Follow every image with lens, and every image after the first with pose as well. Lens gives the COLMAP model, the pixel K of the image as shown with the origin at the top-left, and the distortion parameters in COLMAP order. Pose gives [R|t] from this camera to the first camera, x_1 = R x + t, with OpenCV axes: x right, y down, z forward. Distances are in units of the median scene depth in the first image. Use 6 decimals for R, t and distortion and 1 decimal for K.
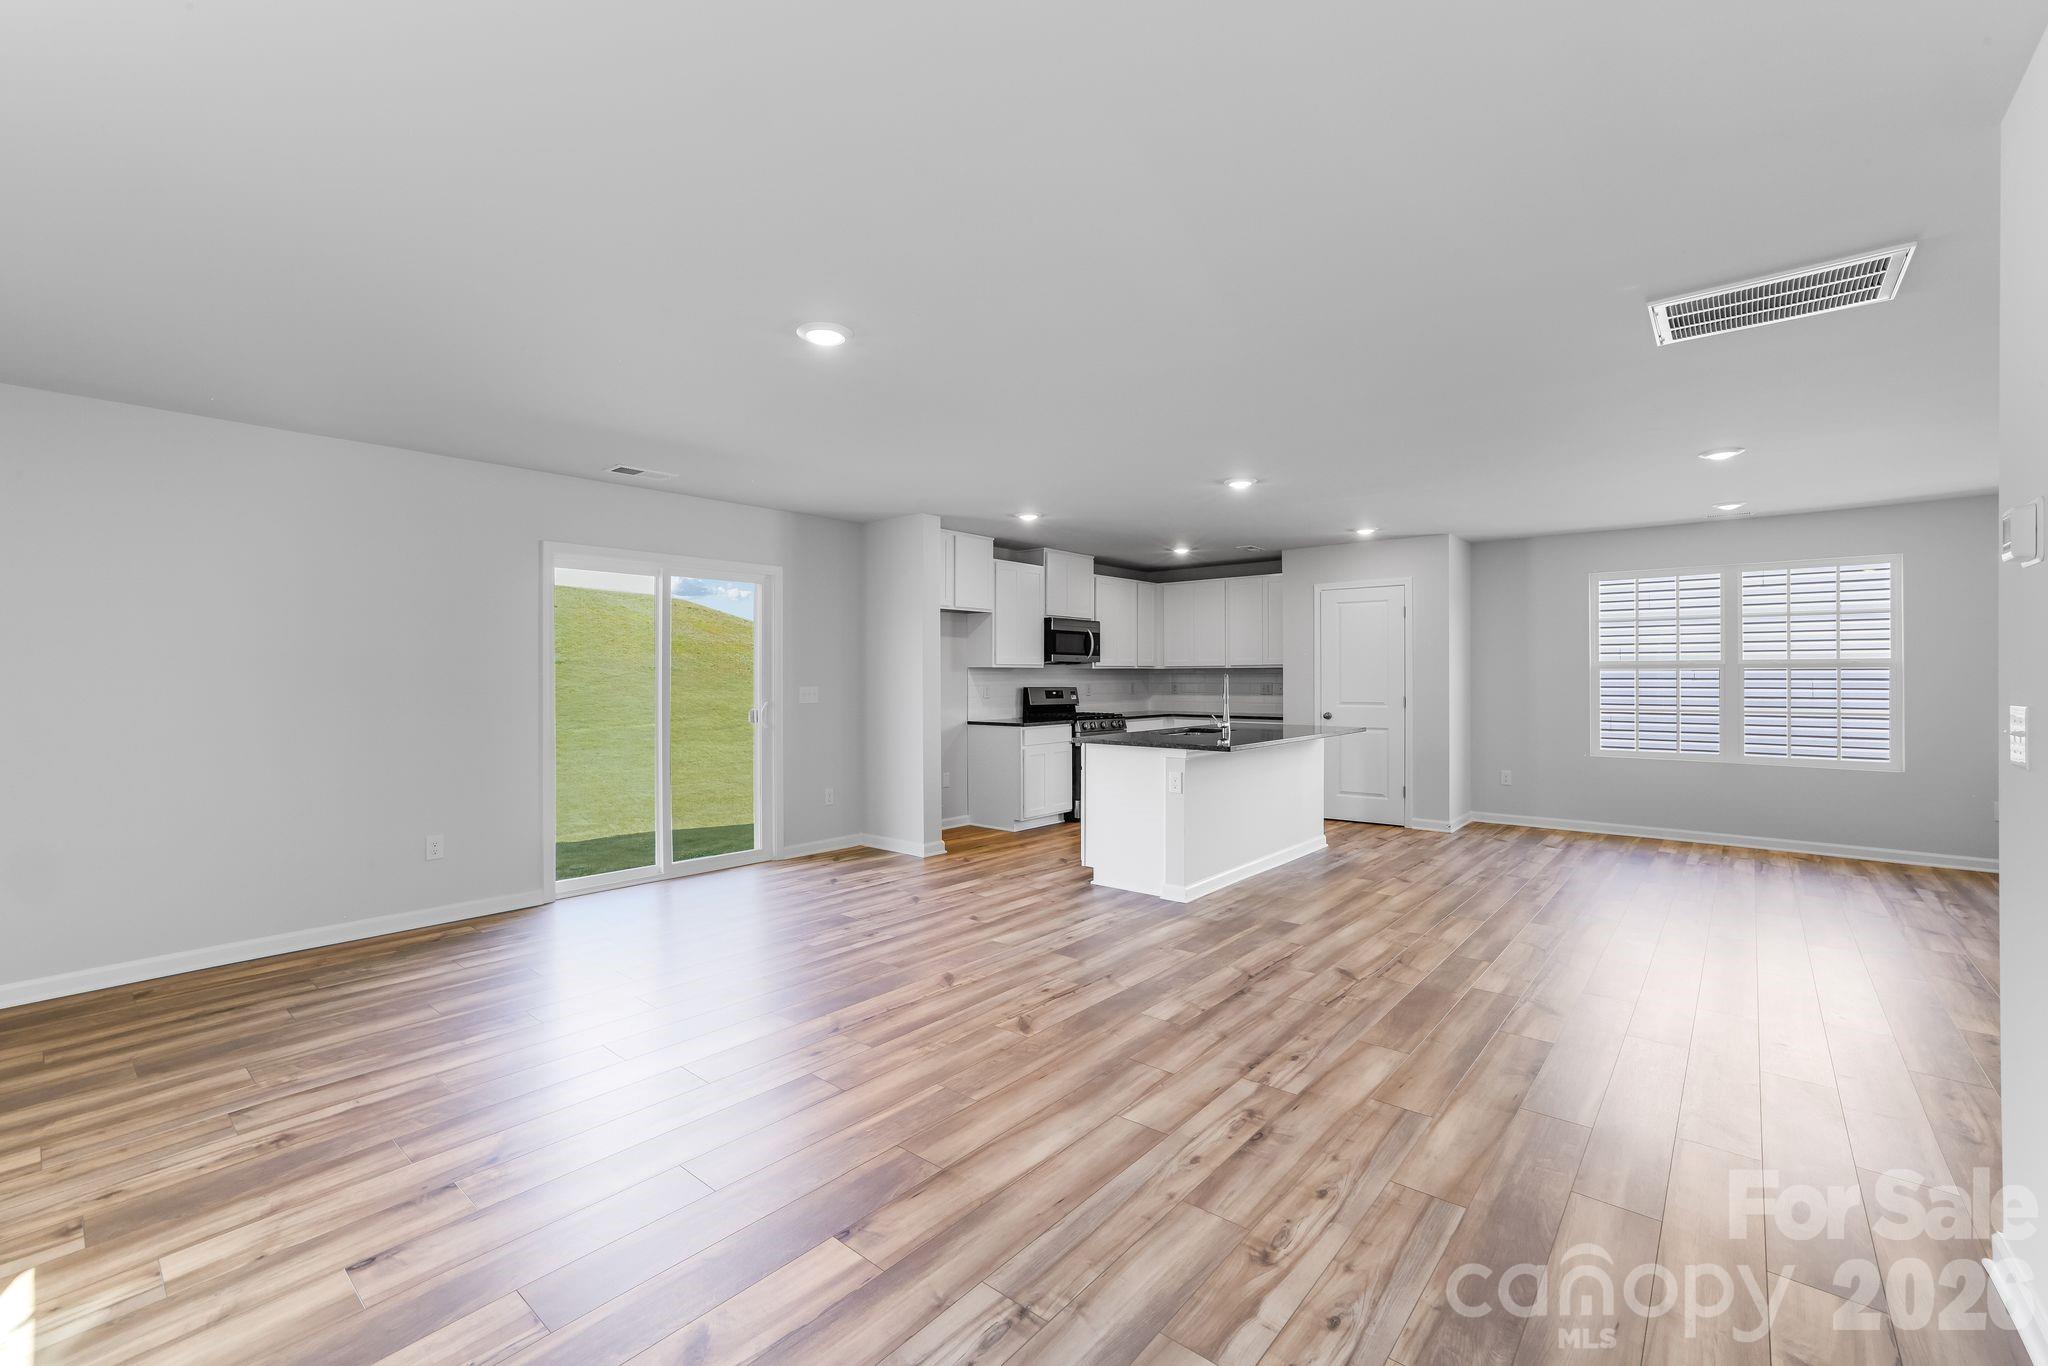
lens RADIAL K [[856.4, 0, 1024.0], [0, 856.4, 683.0], [0, 0, 1]] dist [0.012683, 0.000355]
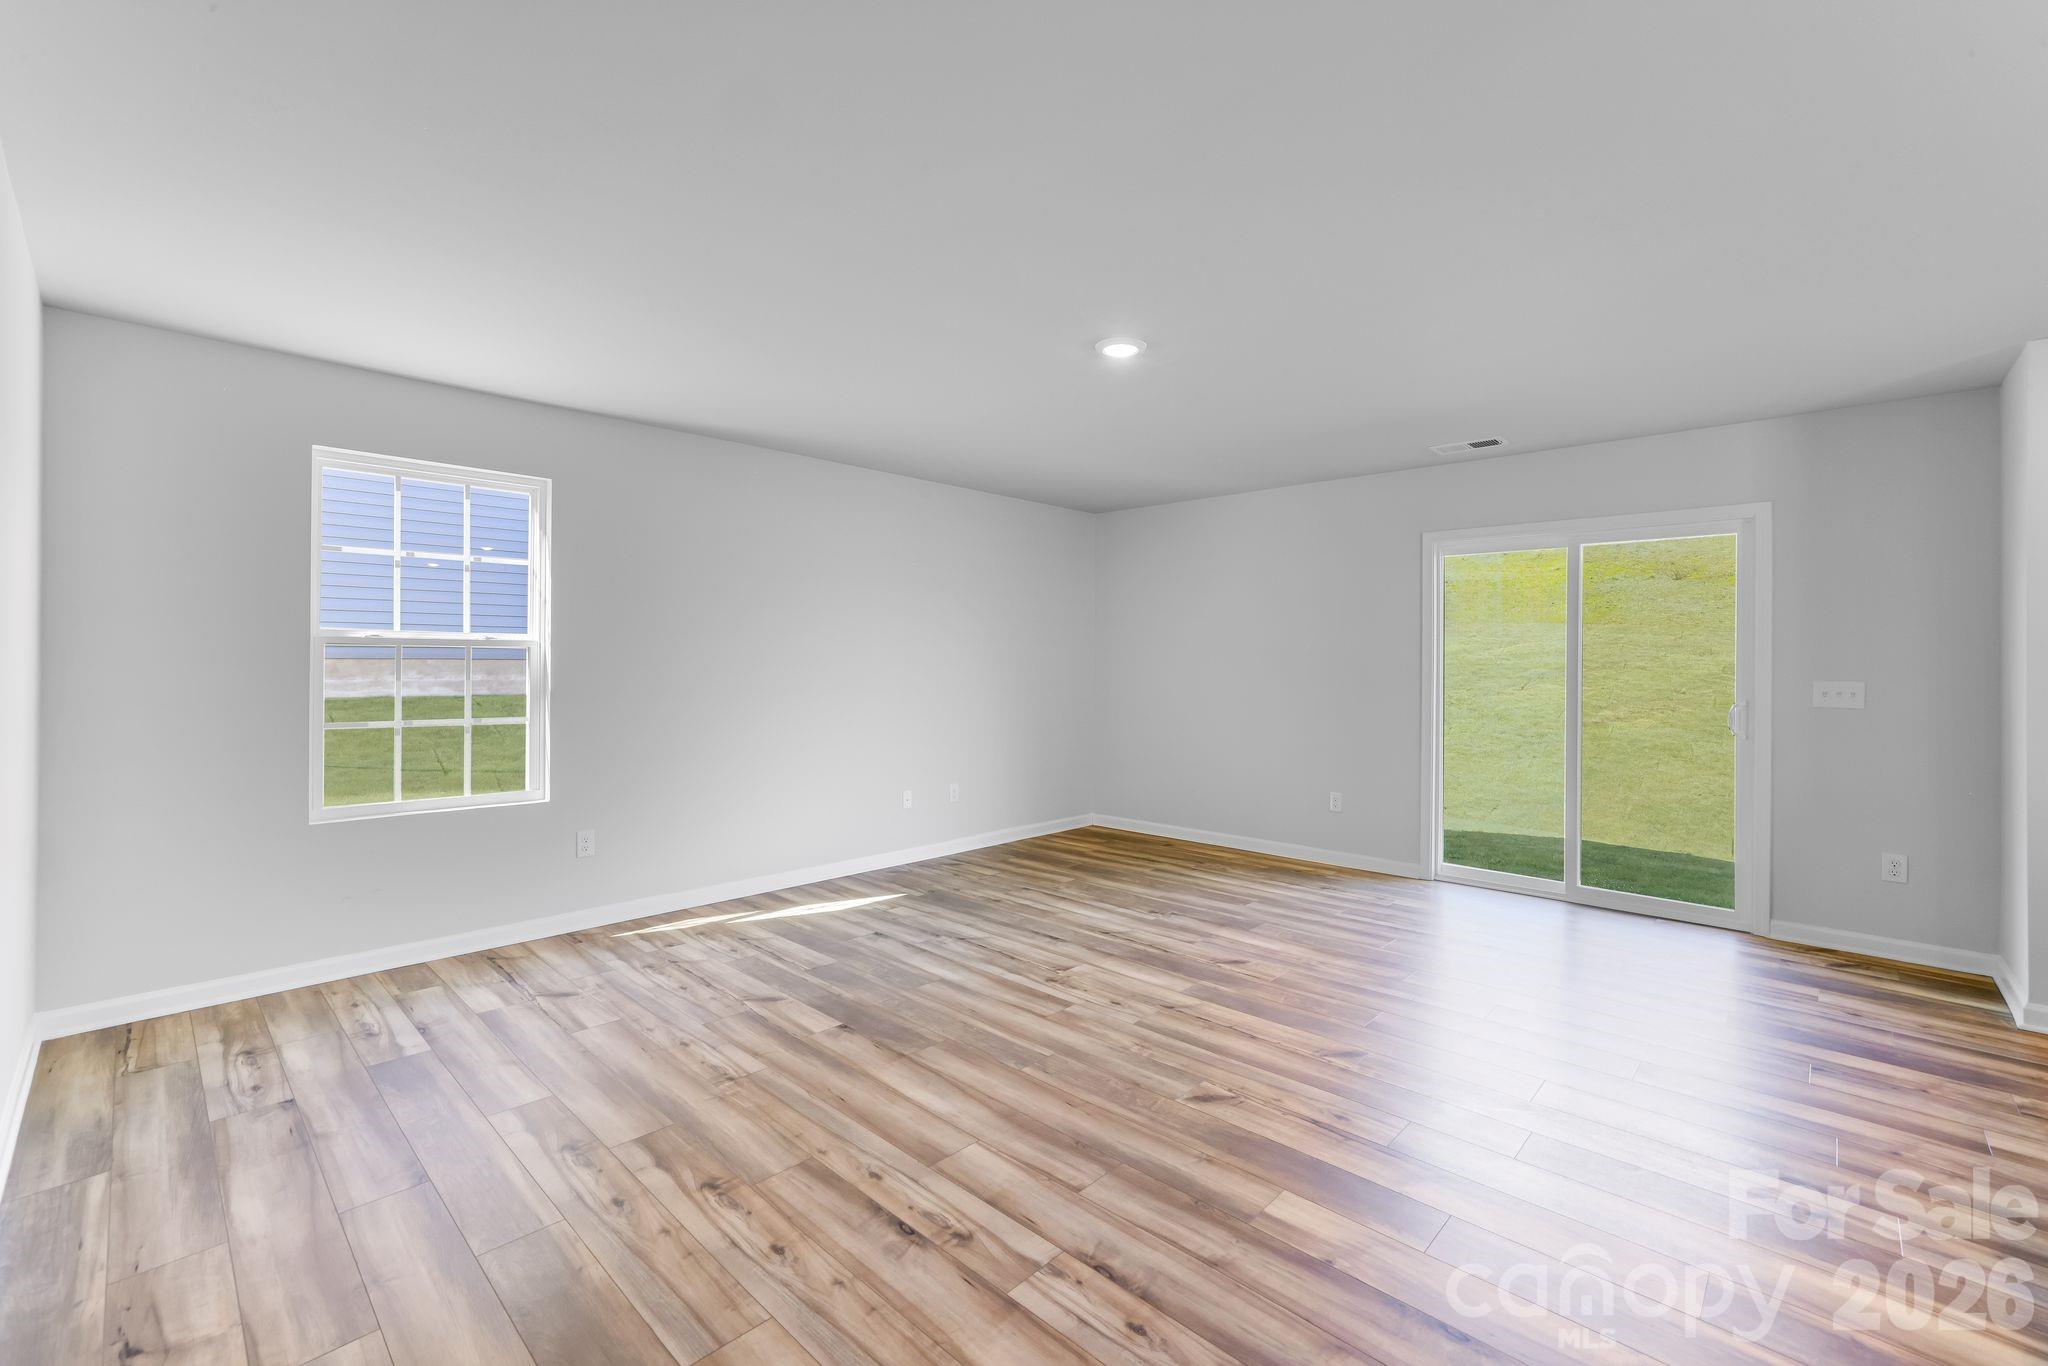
lens RADIAL K [[878.7, 0, 1026.3], [0, 878.7, 669.5], [0, 0, 1]] dist [-0.001554, 0.000096]
pose [[-0.074628, -0.002286, -0.997209, 0.993877], [-0.002002, 0.999996, -0.002143, 0.005480], [0.997209, 0.001836, -0.074632, 1.076294]]
